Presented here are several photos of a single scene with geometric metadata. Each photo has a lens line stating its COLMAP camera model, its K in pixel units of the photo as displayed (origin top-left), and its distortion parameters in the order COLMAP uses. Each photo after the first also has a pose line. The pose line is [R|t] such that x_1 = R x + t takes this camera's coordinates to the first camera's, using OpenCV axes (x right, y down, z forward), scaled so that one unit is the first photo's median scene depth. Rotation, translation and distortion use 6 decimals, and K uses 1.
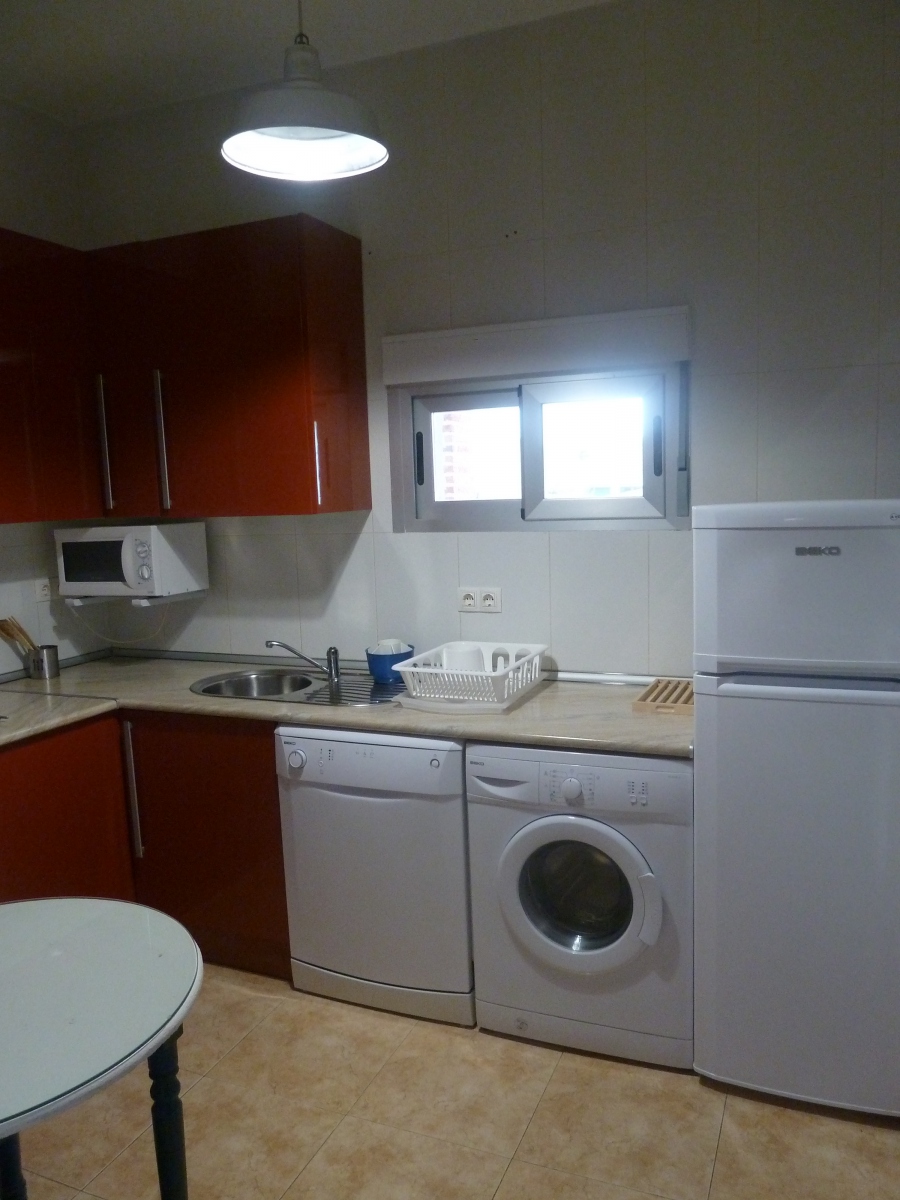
lens RADIAL K [[904.6, 0, 449.6], [0, 904.6, 602.2], [0, 0, 1]] dist [-0.028526, 0.000044]
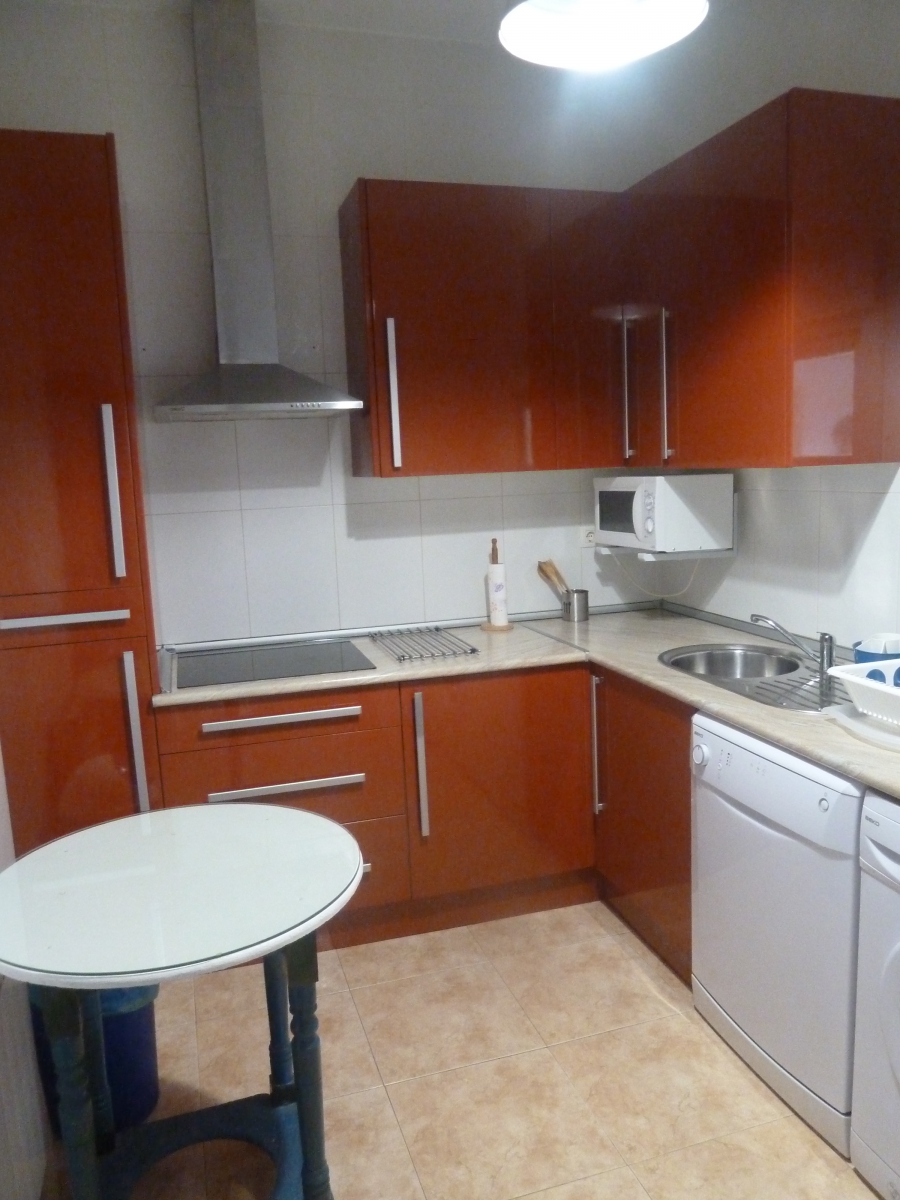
lens RADIAL K [[904.6, 0, 450.2], [0, 904.6, 600.5], [0, 0, 1]] dist [-0.028526, 0.000044]
pose [[0.648856, 0.123692, -0.750790, 0.274032], [-0.078200, 0.992314, 0.095900, -0.032154], [0.756882, -0.003514, 0.653542, 0.234192]]
